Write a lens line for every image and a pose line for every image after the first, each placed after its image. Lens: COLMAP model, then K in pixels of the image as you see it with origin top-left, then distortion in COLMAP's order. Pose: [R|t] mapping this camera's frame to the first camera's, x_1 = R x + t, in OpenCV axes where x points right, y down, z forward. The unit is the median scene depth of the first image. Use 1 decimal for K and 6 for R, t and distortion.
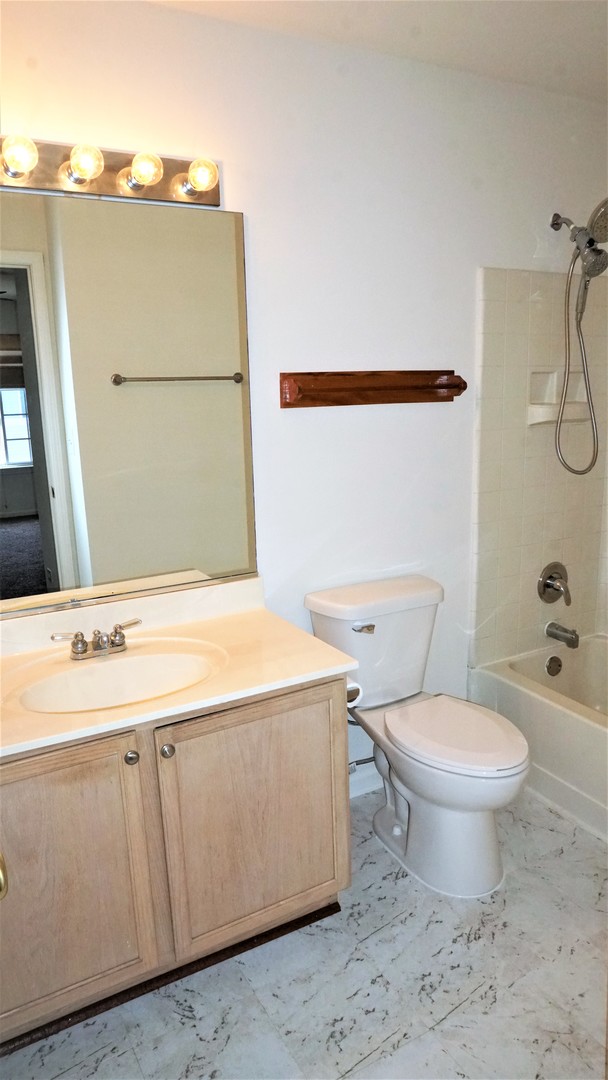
lens RADIAL K [[729.4, 0, 304.8], [0, 729.4, 540.5], [0, 0, 1]] dist [0.001729, 0.010431]
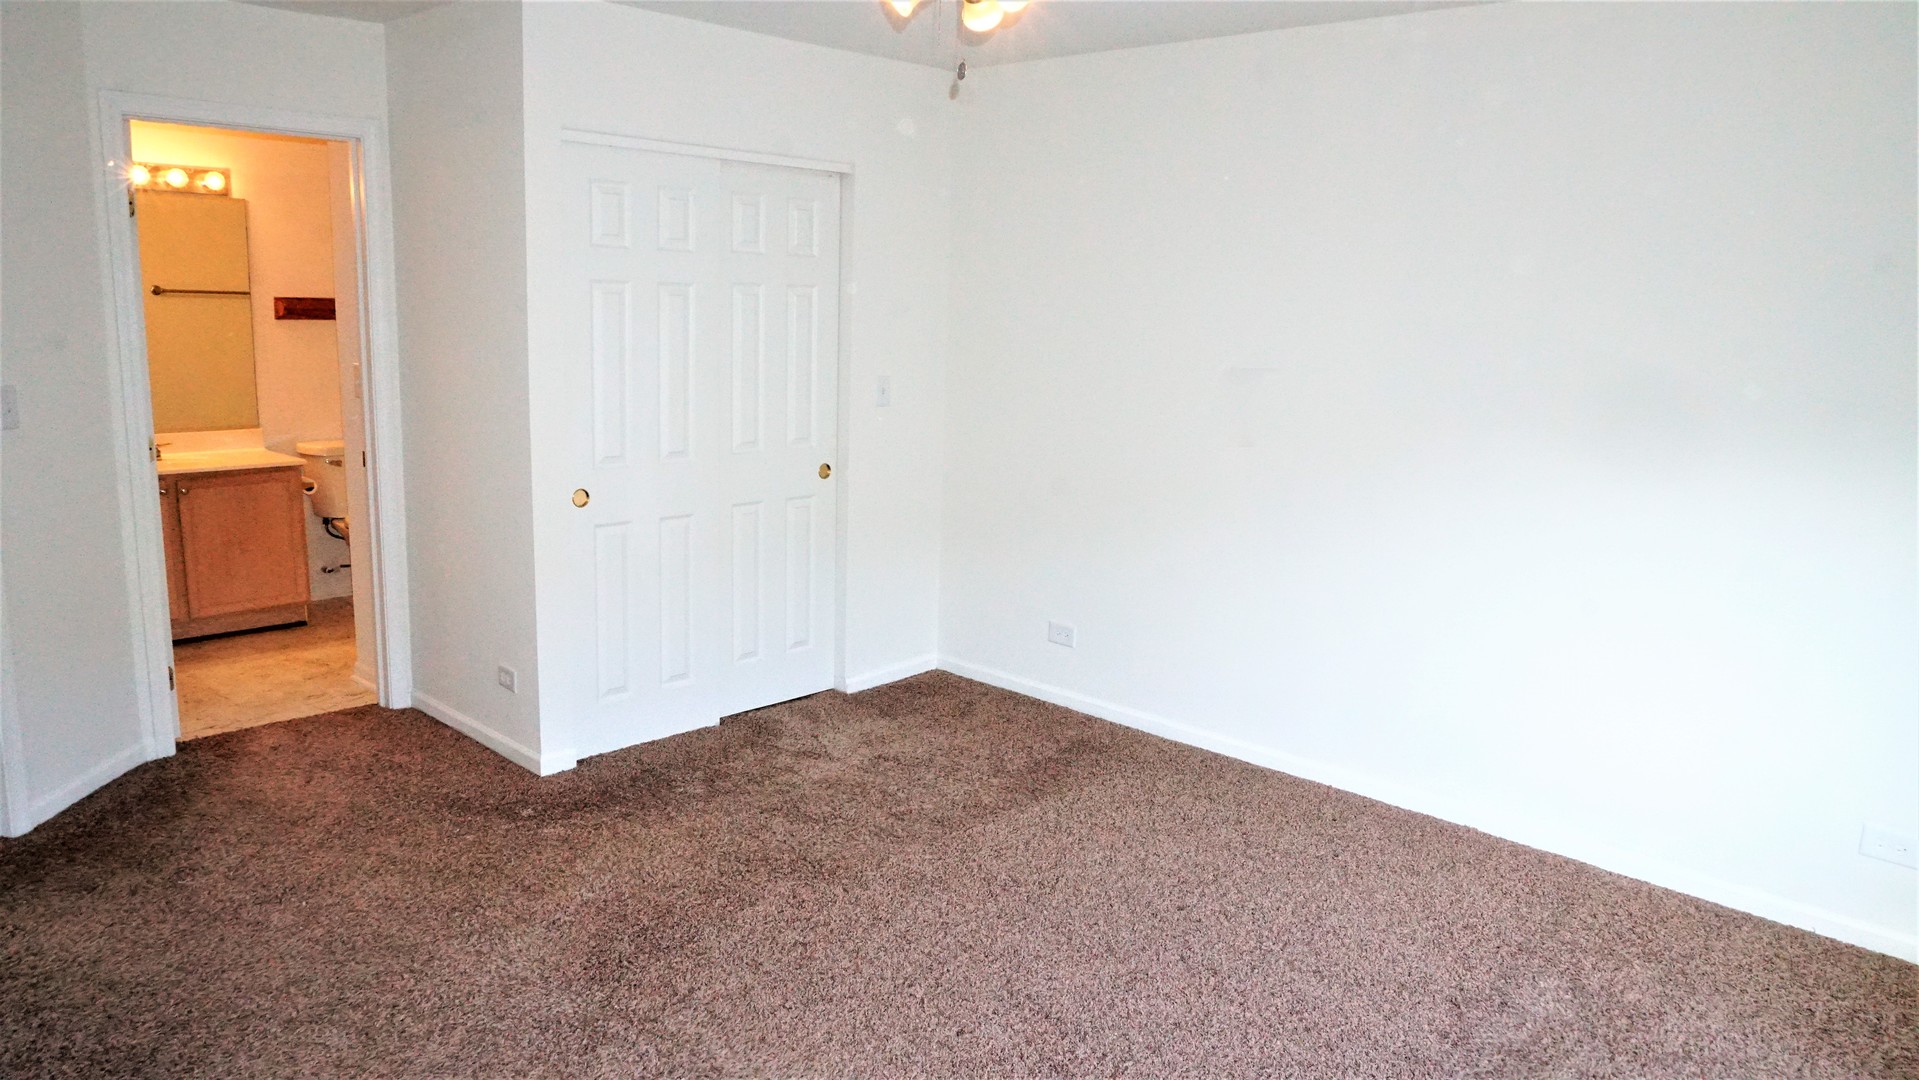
lens RADIAL K [[1296.1, 0, 961.2], [0, 1296.1, 537.4], [0, 0, 1]] dist [0.001729, 0.010431]
pose [[0.952827, 0.004826, 0.303476, 0.542618], [0.006945, 0.999265, -0.037696, 0.417928], [-0.303435, 0.038025, 0.952093, -2.162999]]
